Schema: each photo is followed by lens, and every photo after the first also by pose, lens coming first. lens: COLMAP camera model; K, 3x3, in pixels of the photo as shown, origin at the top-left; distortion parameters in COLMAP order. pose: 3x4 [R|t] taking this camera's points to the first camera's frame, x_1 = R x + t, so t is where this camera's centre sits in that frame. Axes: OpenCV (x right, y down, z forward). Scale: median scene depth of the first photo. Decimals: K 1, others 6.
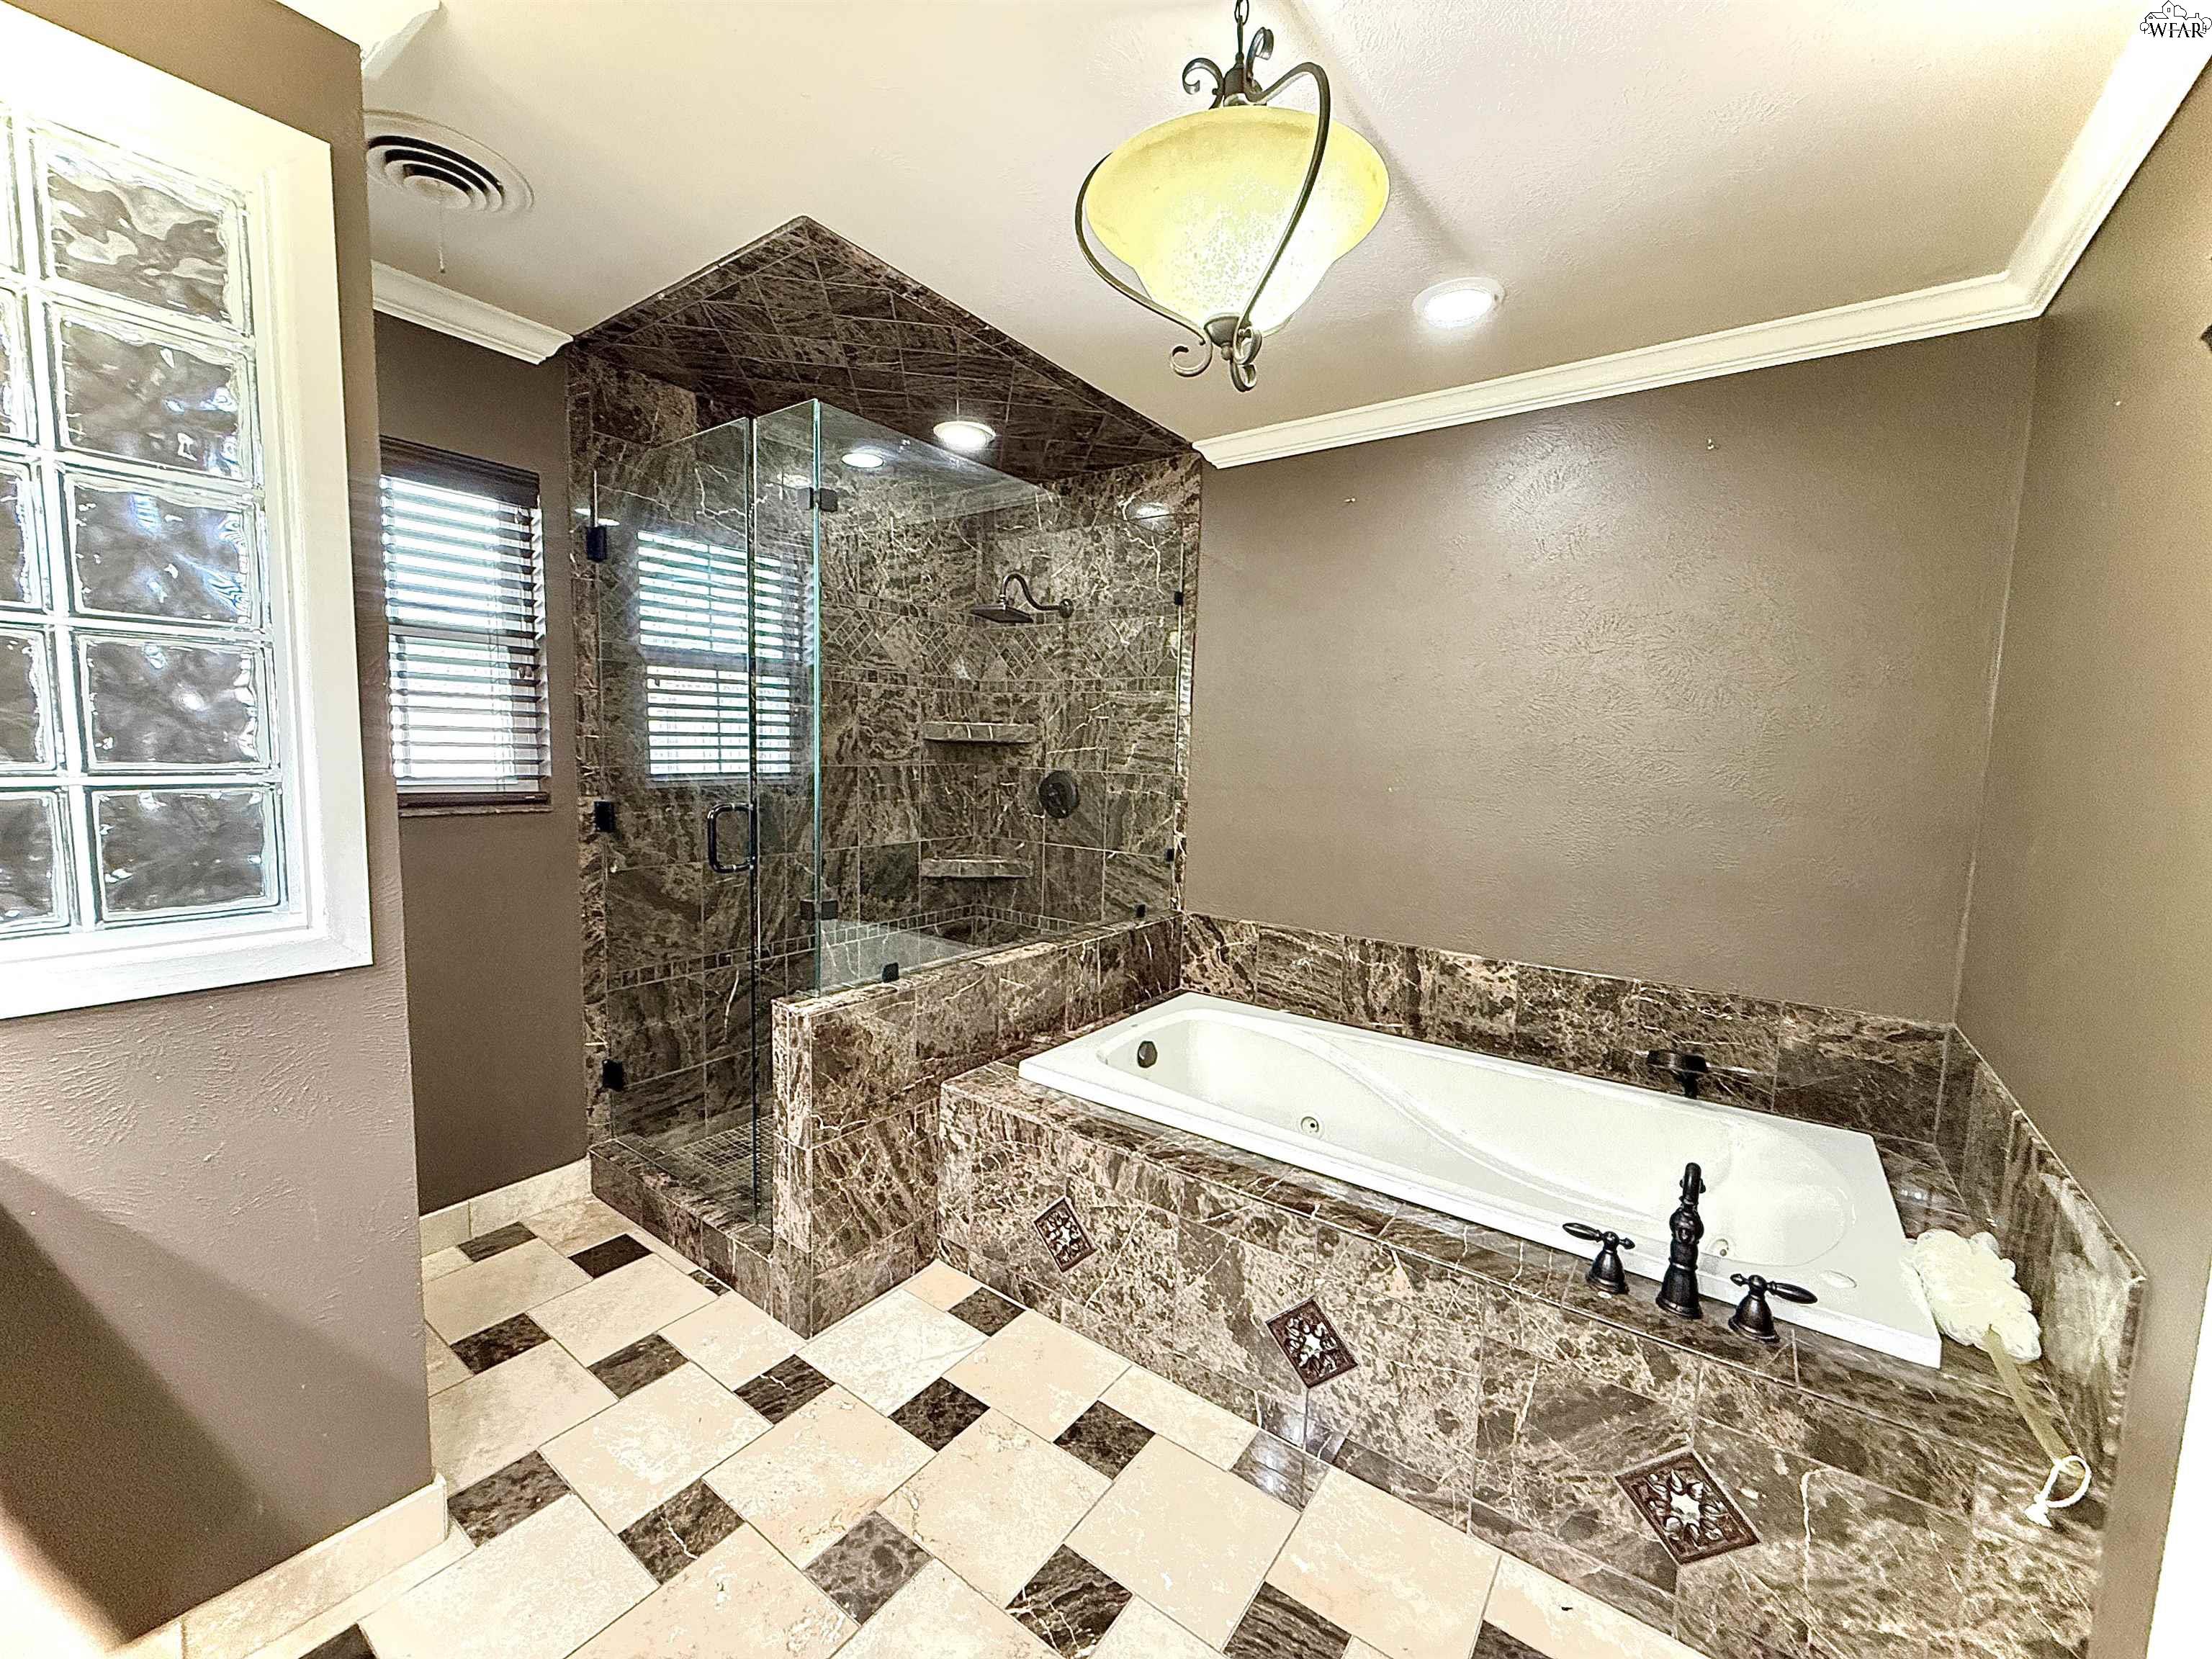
lens RADIAL K [[882.5, 0, 1102.9], [0, 882.5, 831.6], [0, 0, 1]] dist [-0.001910, -0.000072]
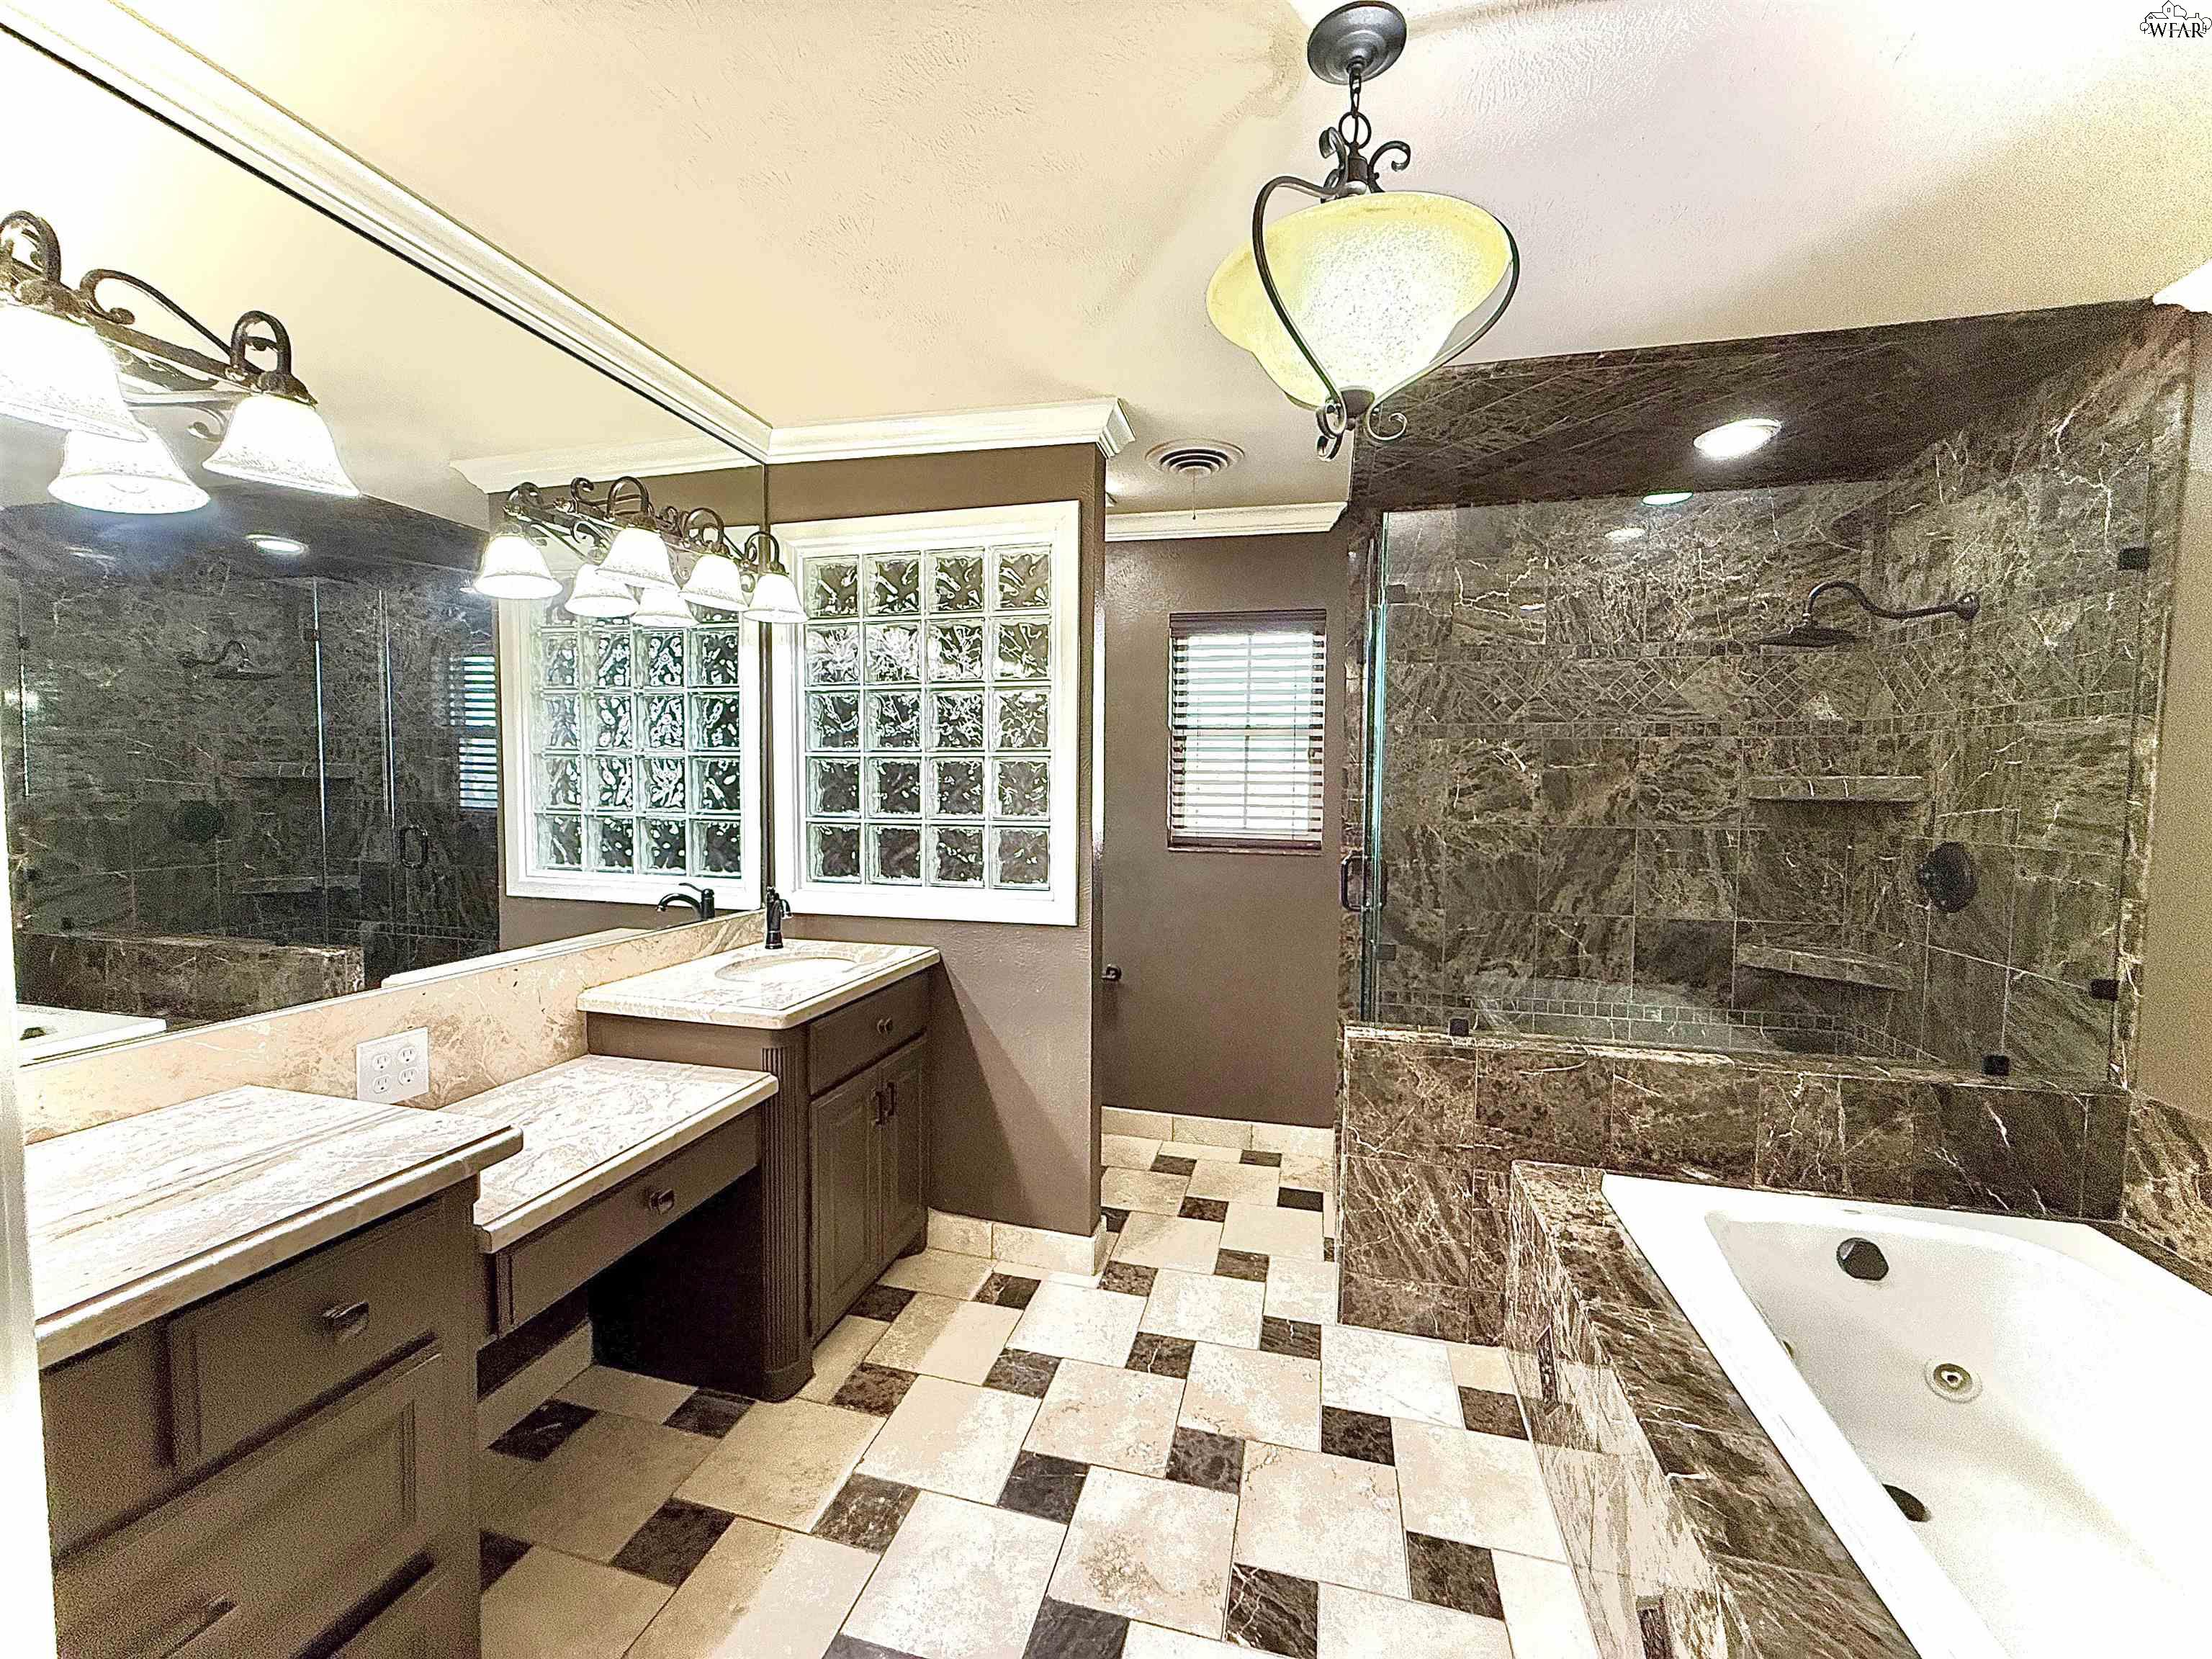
lens RADIAL K [[882.5, 0, 1102.9], [0, 882.5, 831.6], [0, 0, 1]] dist [-0.001910, -0.000072]
pose [[0.366665, 0.025015, -0.930017, 0.388123], [-0.088493, 0.996044, -0.008098, -0.015137], [0.926135, 0.085269, 0.367428, 0.155415]]
